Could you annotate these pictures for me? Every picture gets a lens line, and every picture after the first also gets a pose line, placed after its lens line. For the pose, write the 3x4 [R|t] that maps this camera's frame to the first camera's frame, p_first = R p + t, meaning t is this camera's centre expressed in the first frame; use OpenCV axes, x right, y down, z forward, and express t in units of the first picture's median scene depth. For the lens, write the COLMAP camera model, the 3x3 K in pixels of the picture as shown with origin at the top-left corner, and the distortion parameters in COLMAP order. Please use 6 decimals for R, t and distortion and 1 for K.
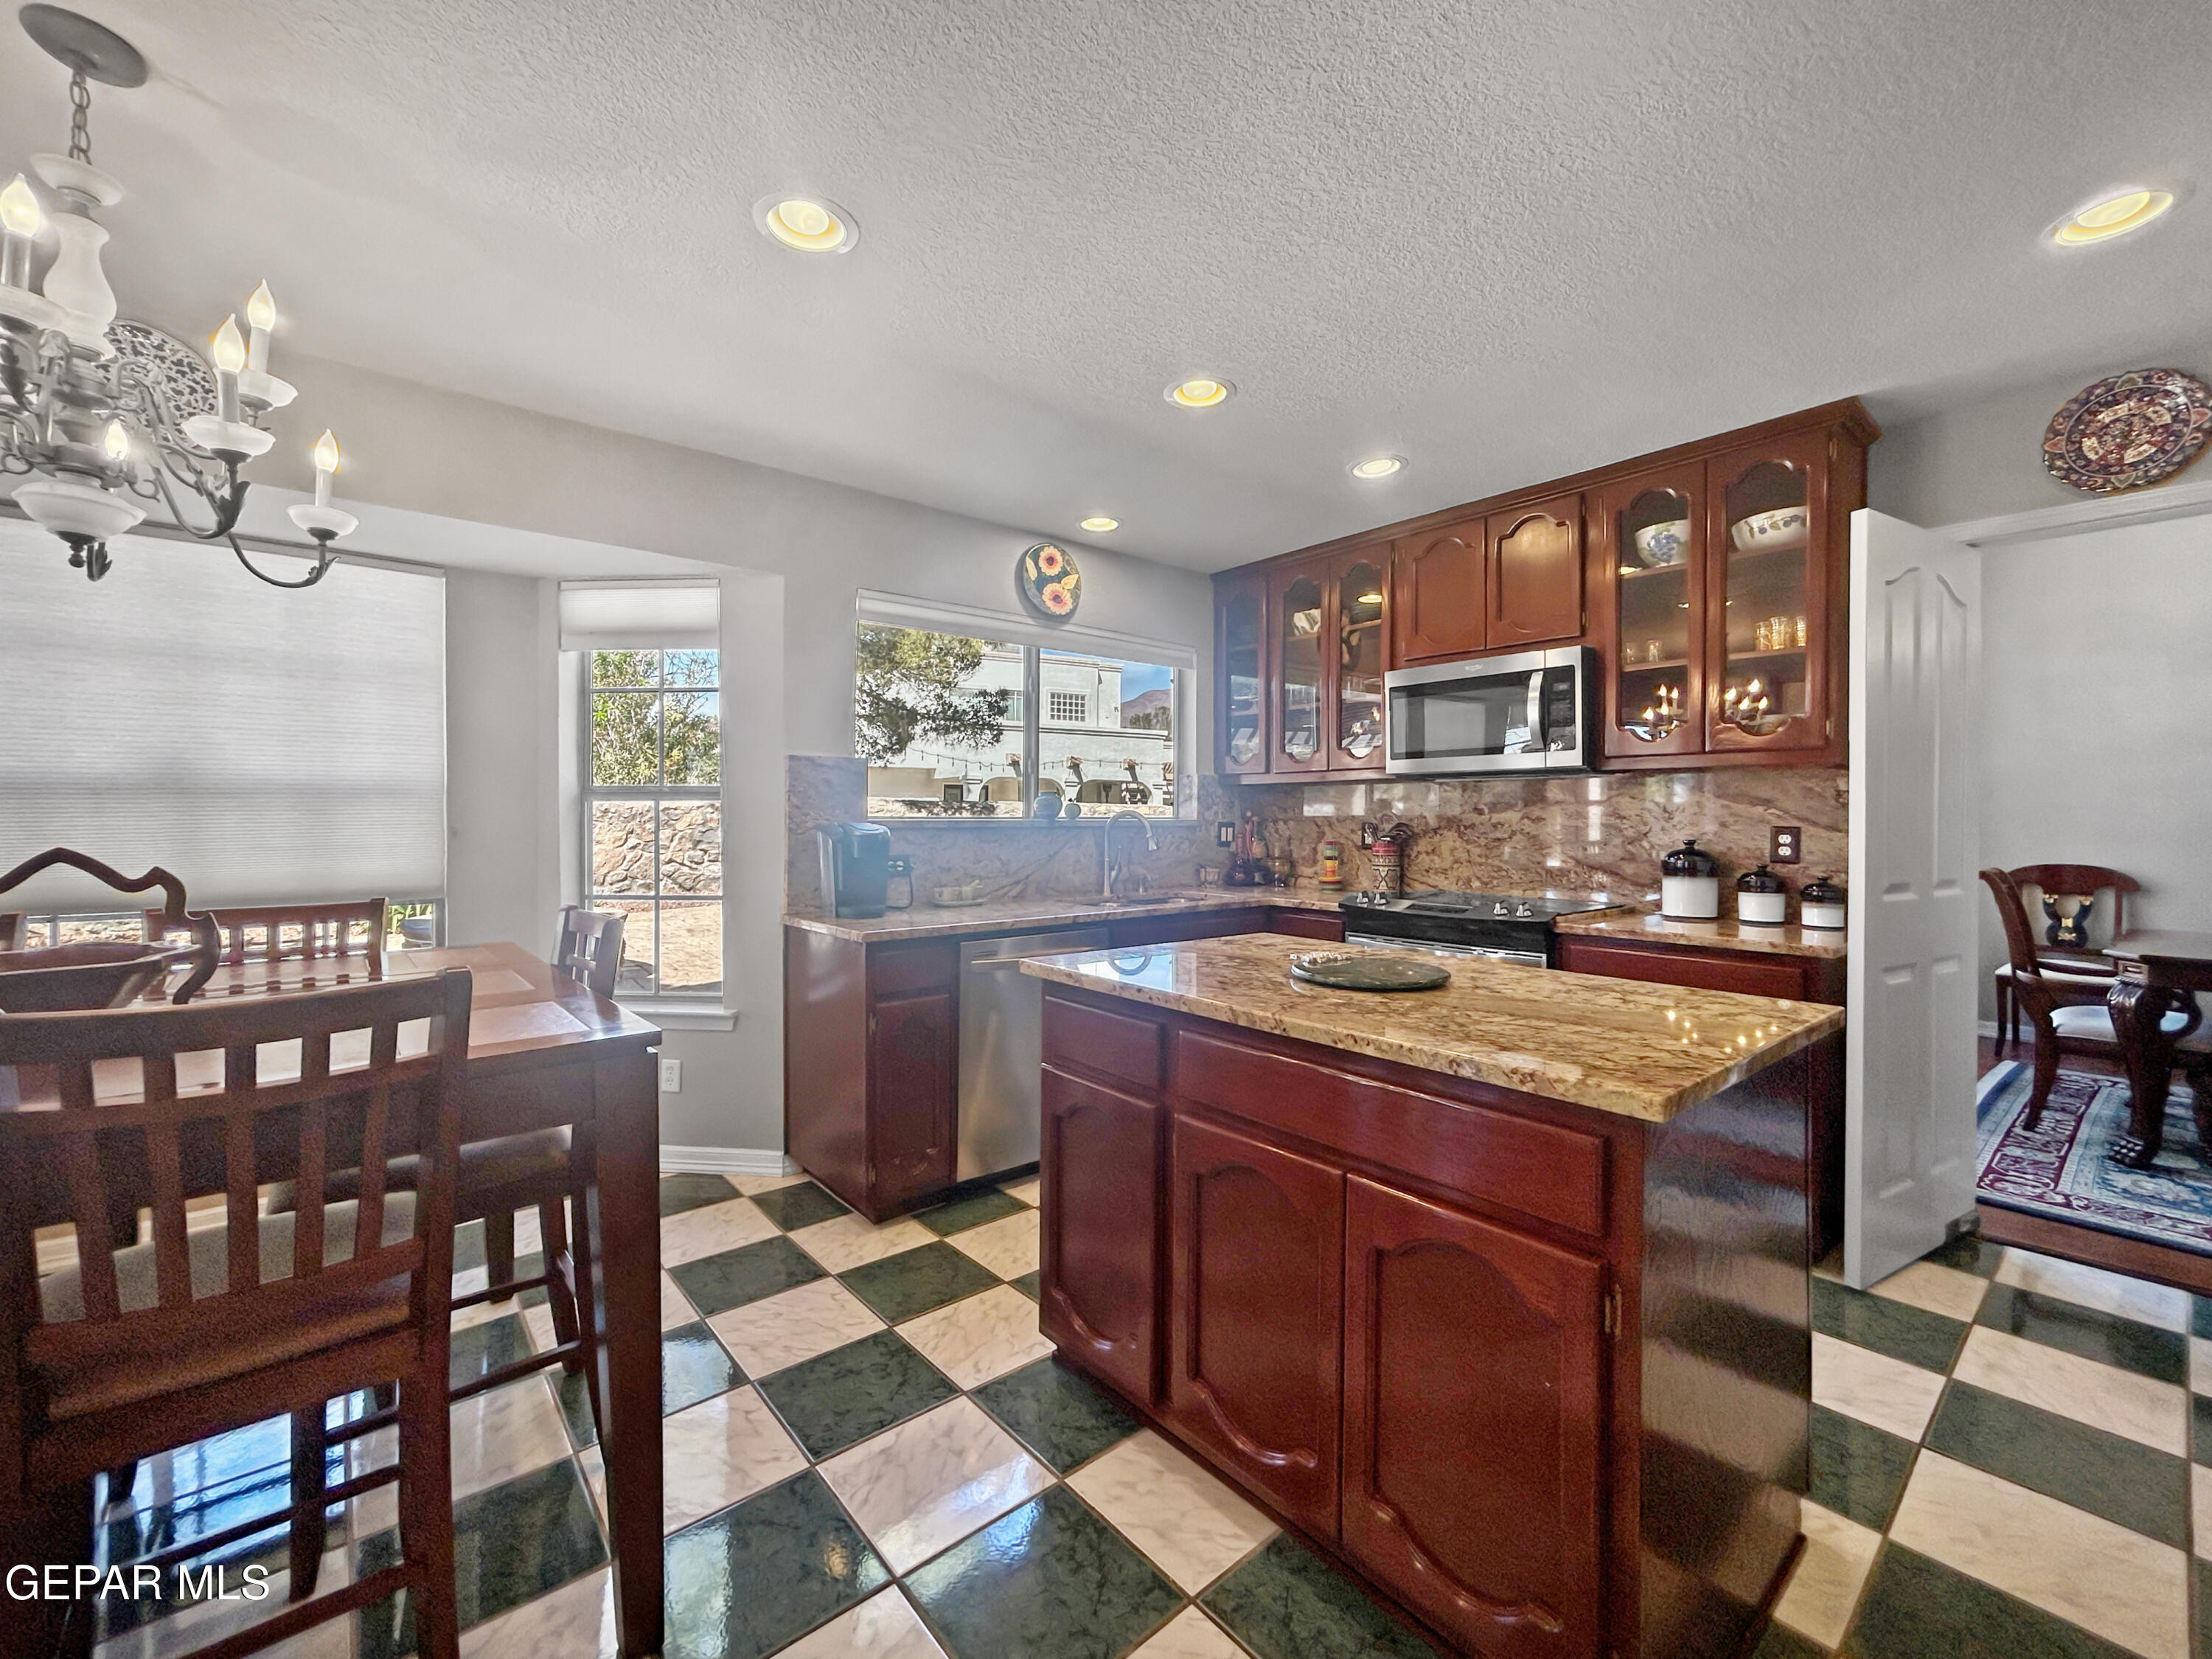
lens RADIAL K [[907.7, 0, 1070.5], [0, 907.7, 822.3], [0, 0, 1]] dist [-0.002444, -0.000258]
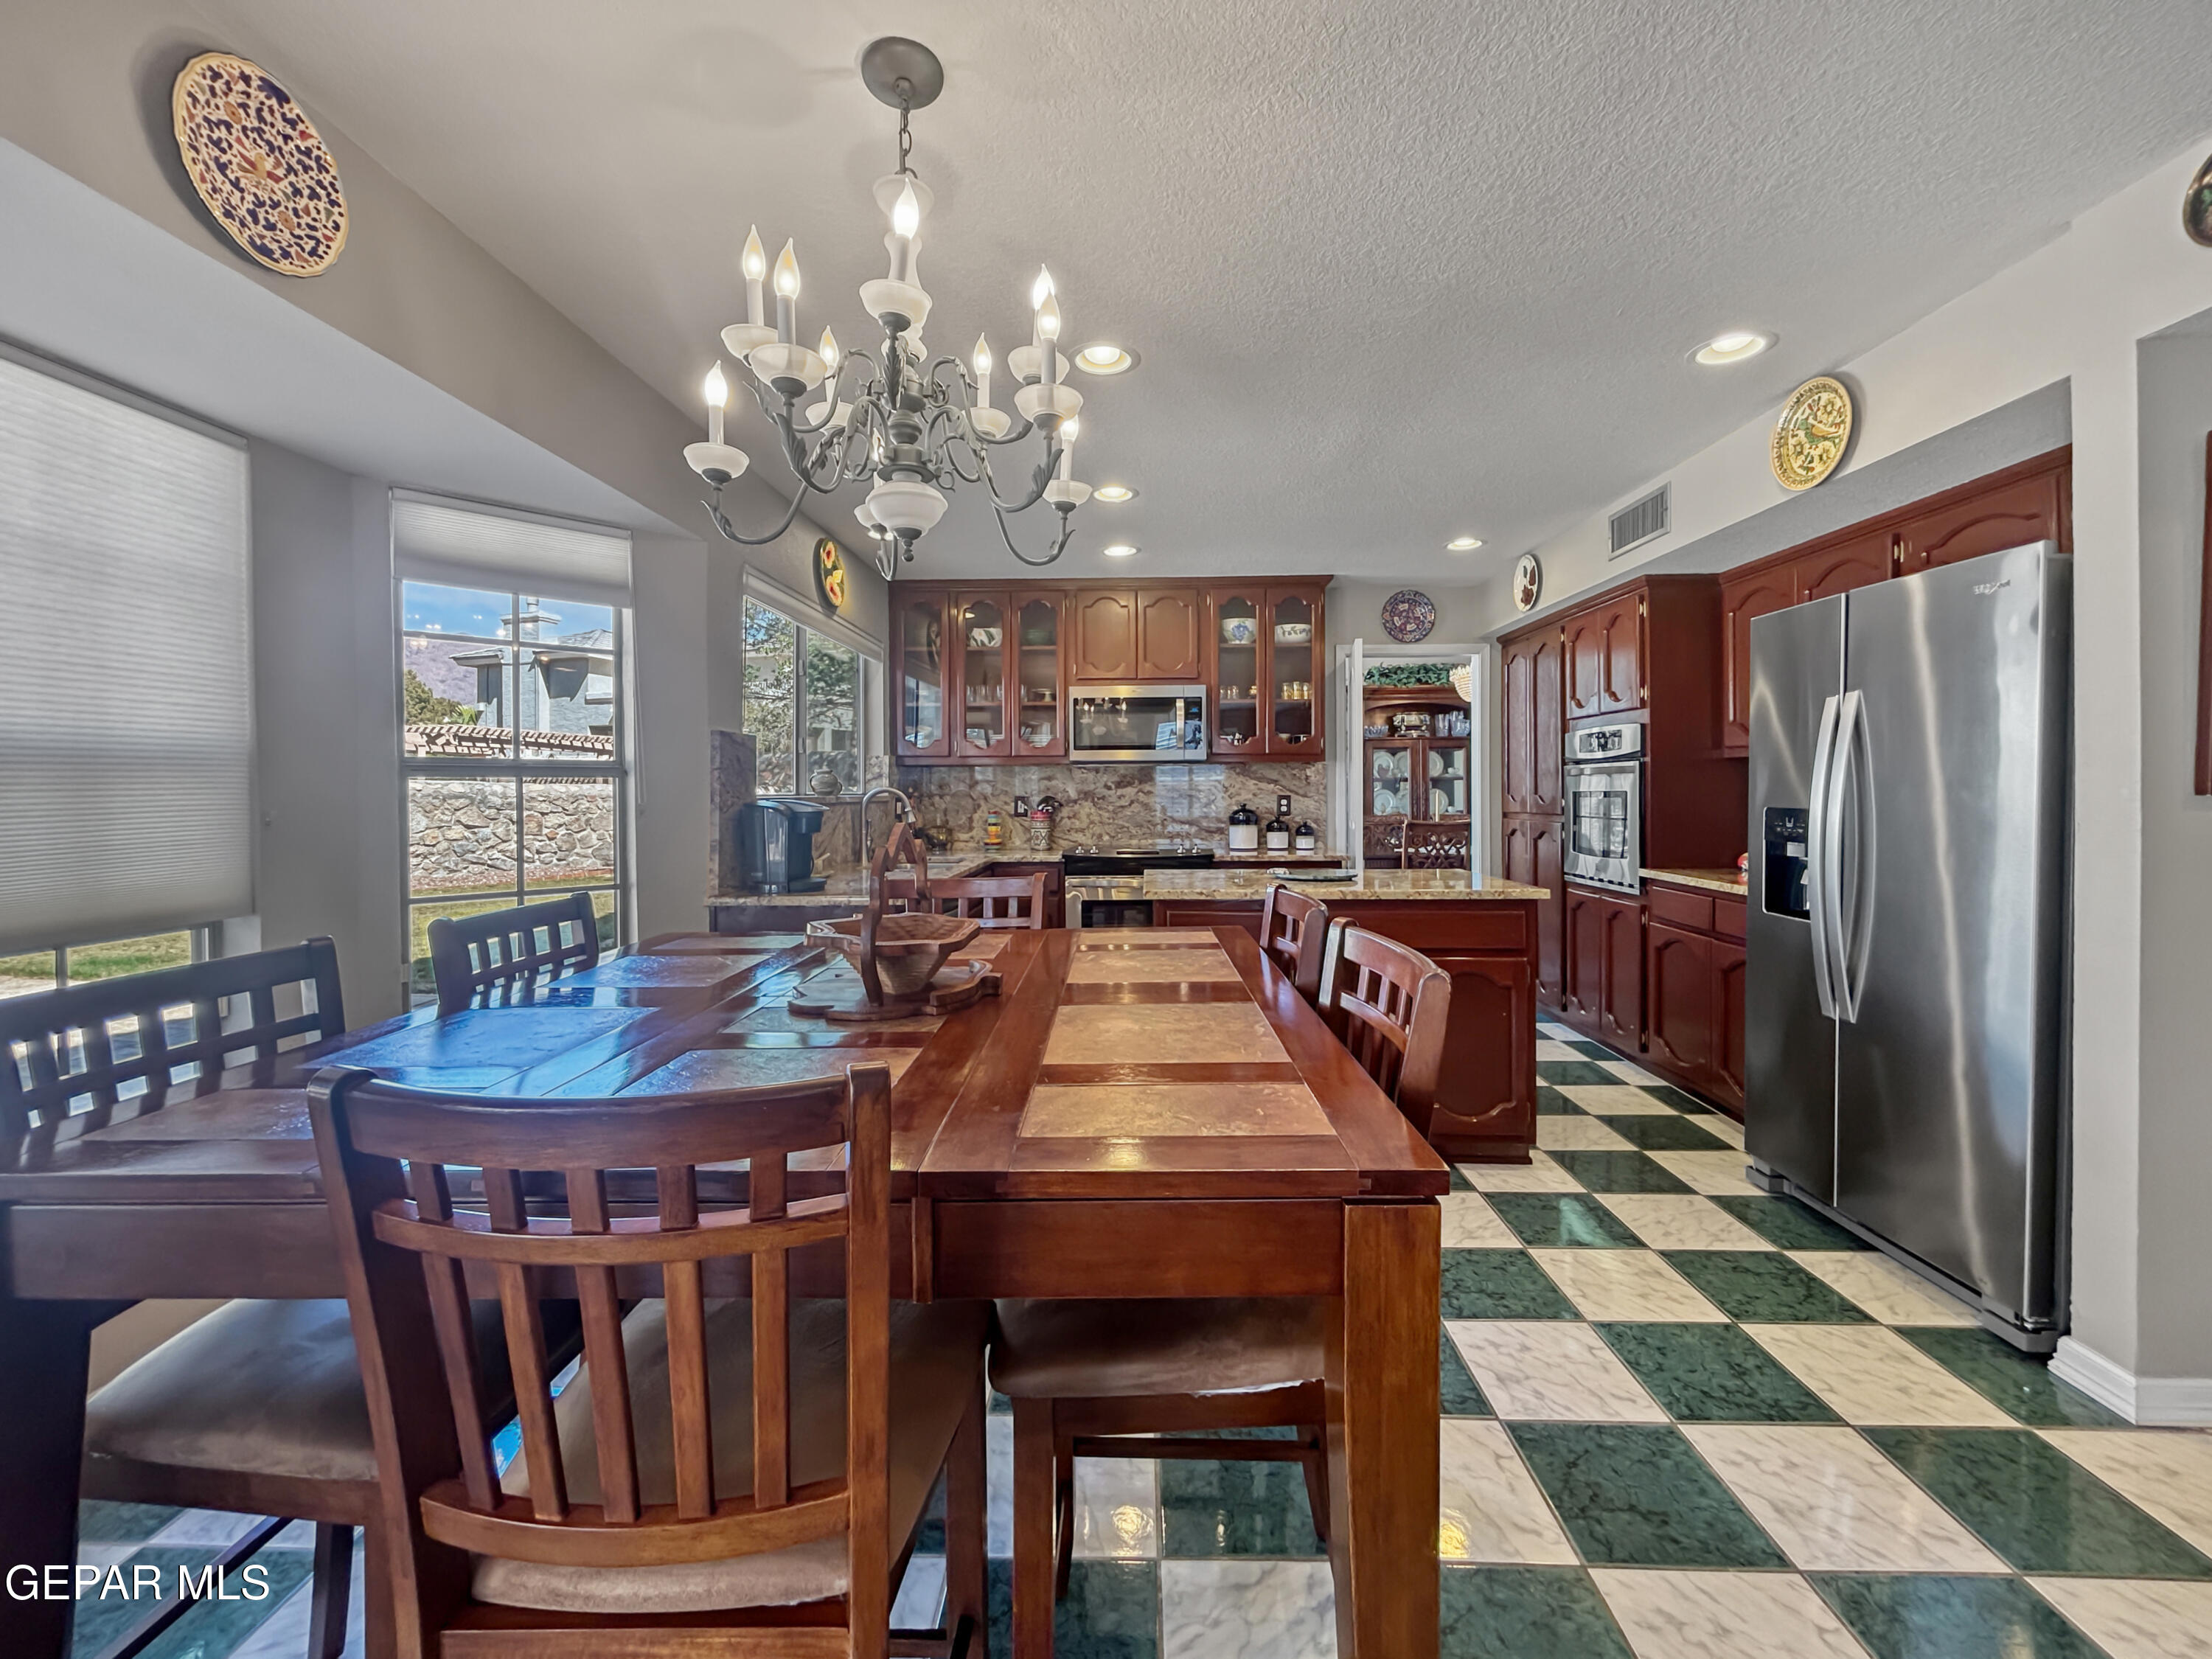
lens RADIAL K [[907.7, 0, 1119.9], [0, 907.7, 816.9], [0, 0, 1]] dist [-0.002444, -0.000258]
pose [[0.659778, -0.026108, 0.751007, -0.786749], [0.011308, 0.999628, 0.024817, -0.000815], [-0.751376, -0.007882, 0.659828, 0.039781]]
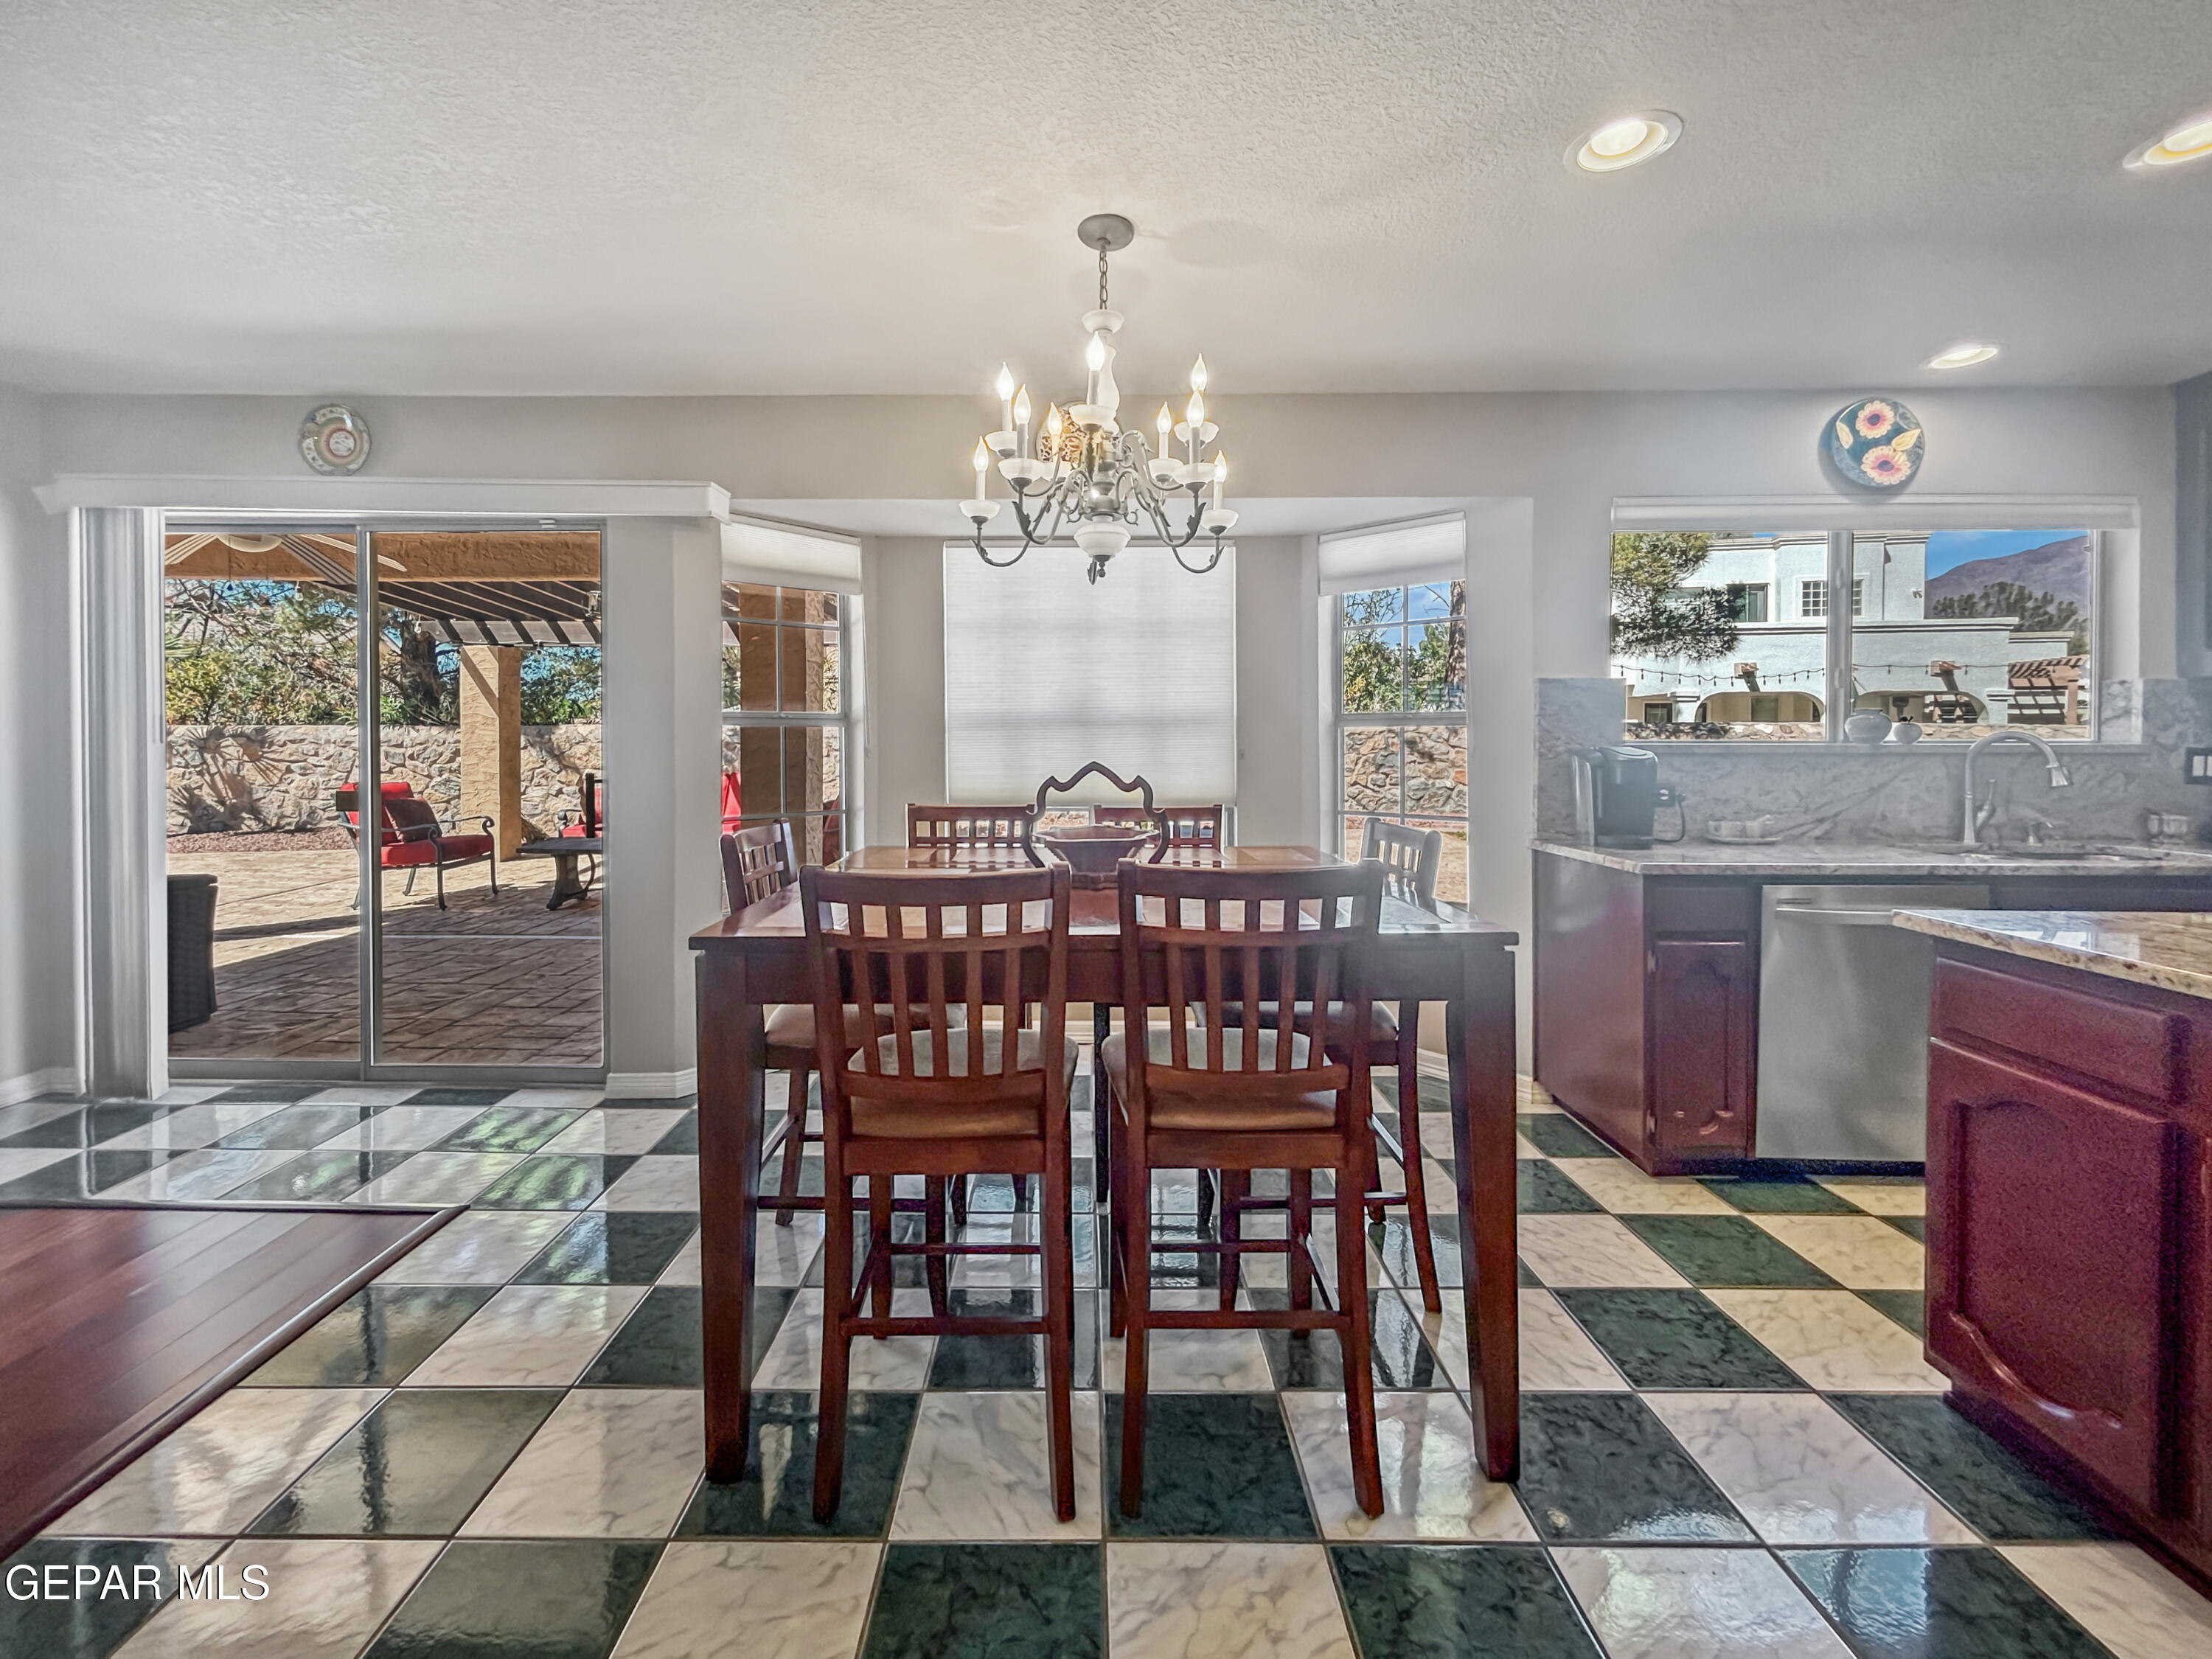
lens RADIAL K [[907.7, 0, 1067.6], [0, 907.7, 750.5], [0, 0, 1]] dist [-0.002444, -0.000258]
pose [[0.765525, 0.005194, -0.643385, -0.067037], [-0.002654, 0.999984, 0.004914, 0.001025], [0.643400, -0.002054, 0.765527, -0.086961]]
